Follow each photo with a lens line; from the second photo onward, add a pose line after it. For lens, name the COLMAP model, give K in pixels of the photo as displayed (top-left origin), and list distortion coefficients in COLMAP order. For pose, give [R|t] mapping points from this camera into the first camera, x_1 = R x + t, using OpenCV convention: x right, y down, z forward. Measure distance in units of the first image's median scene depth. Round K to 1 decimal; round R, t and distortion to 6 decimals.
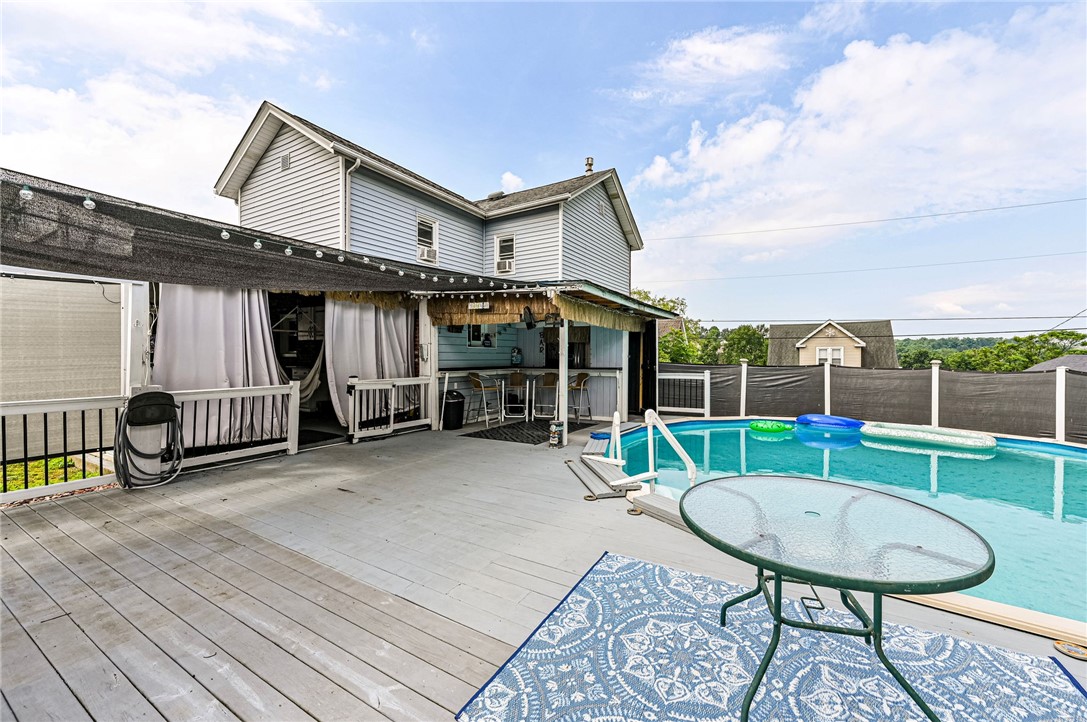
lens RADIAL K [[431.9, 0, 543.5], [0, 431.9, 361.0], [0, 0, 1]] dist [-0.001755, -0.000083]
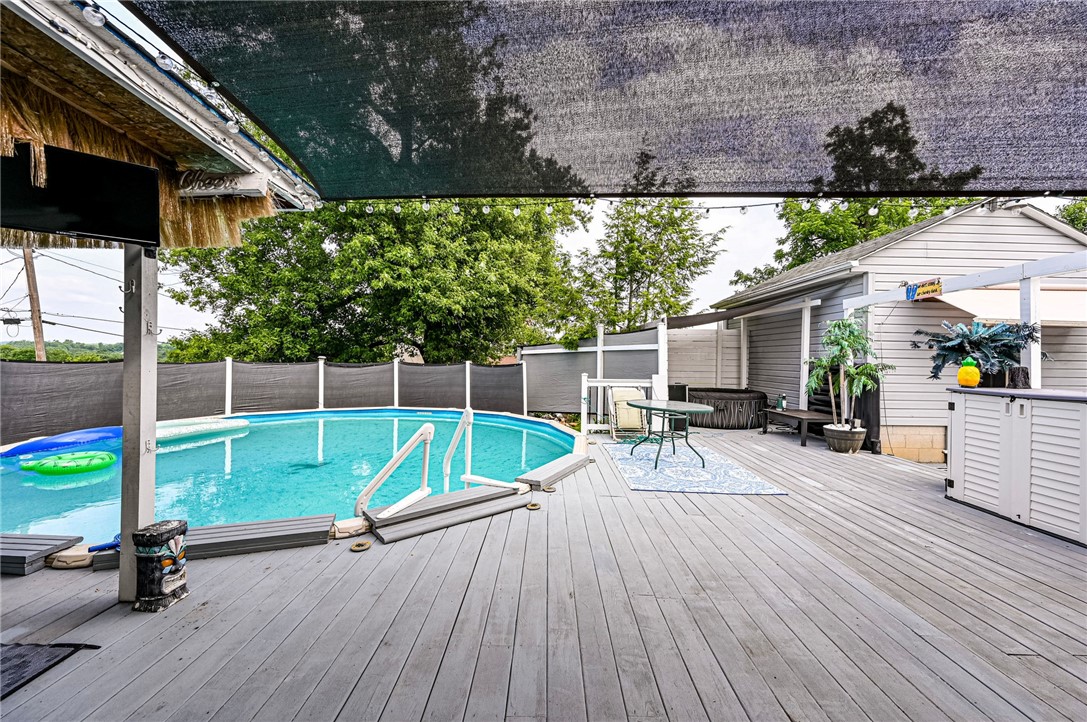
lens RADIAL K [[431.9, 0, 543.5], [0, 431.9, 361.0], [0, 0, 1]] dist [-0.001755, -0.000083]
pose [[-0.503801, -0.017620, 0.863640, -0.302132], [-0.002439, 0.999817, 0.018976, -0.001902], [-0.863816, 0.007454, -0.503752, 0.639970]]
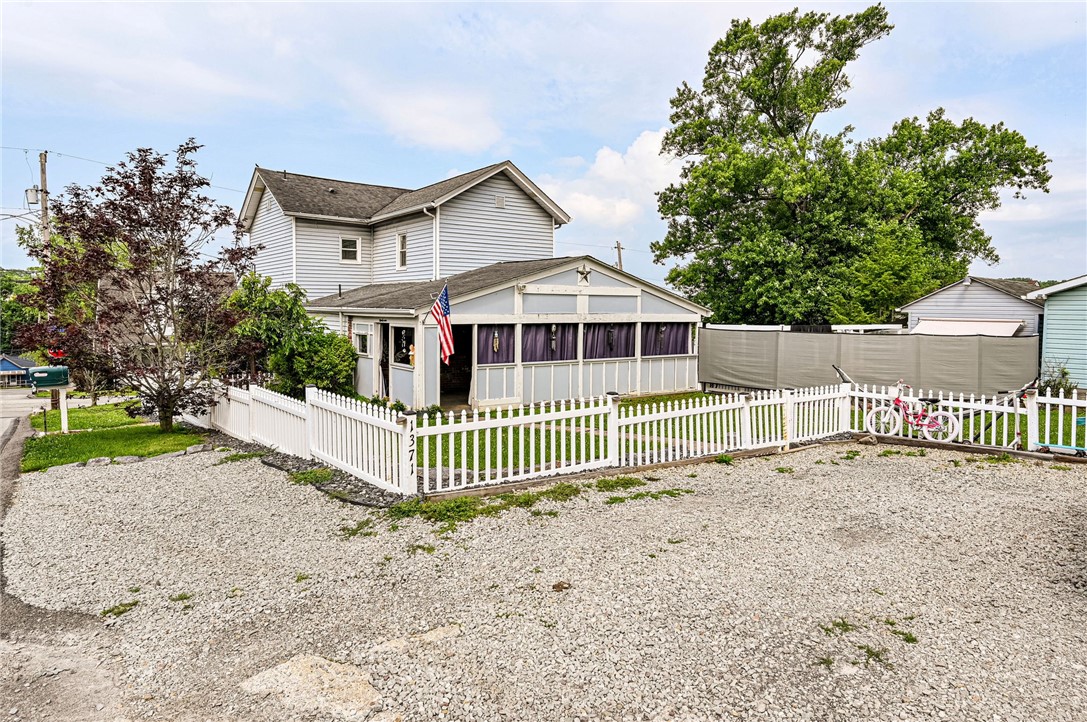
lens RADIAL K [[671.8, 0, 542.7], [0, 671.8, 326.5], [0, 0, 1]] dist [-0.019954, 0.001625]
pose [[0.381628, -0.026626, 0.923932, -2.798200], [0.009464, 0.999645, 0.024898, -0.163854], [-0.924267, -0.000758, 0.381745, 0.134540]]
